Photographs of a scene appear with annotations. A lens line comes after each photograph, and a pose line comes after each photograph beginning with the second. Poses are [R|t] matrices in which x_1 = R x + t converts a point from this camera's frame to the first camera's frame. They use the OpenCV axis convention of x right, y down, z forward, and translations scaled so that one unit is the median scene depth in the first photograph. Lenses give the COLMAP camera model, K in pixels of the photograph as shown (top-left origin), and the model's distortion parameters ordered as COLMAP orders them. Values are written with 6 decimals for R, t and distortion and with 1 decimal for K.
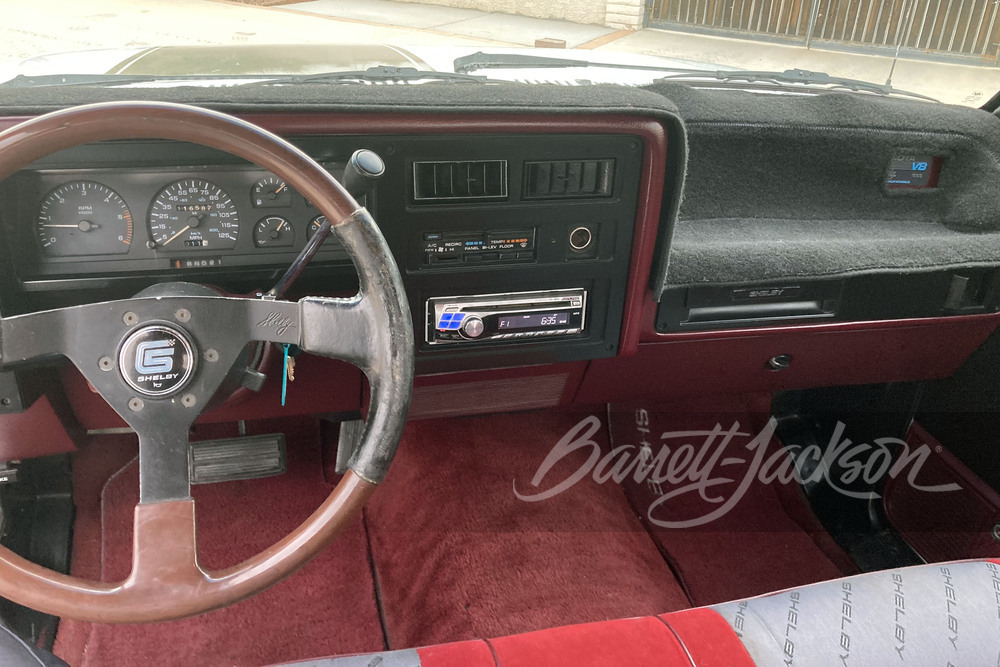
lens RADIAL K [[795.2, 0, 500.0], [0, 795.2, 333.5], [0, 0, 1]] dist [0.079034, -0.131058]
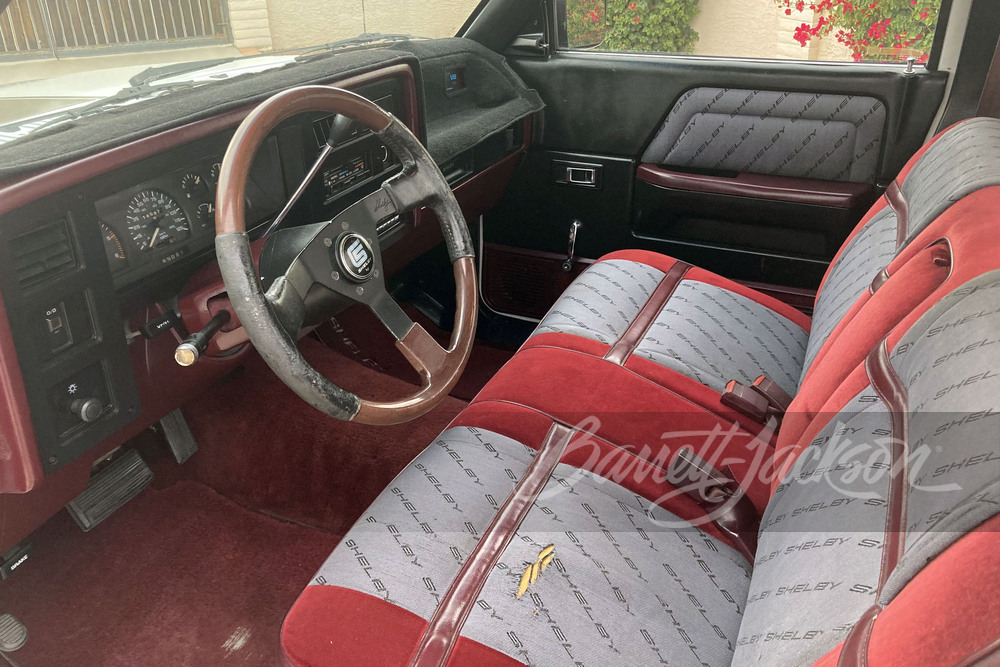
lens RADIAL K [[818.0, 0, 460.9], [0, 818.0, 335.8], [0, 0, 1]] dist [0.086906, -0.087649]
pose [[0.624608, -0.411154, 0.663941, -0.877267], [0.421747, 0.893136, 0.156324, 0.005197], [-0.657263, 0.182374, 0.731263, -0.145426]]
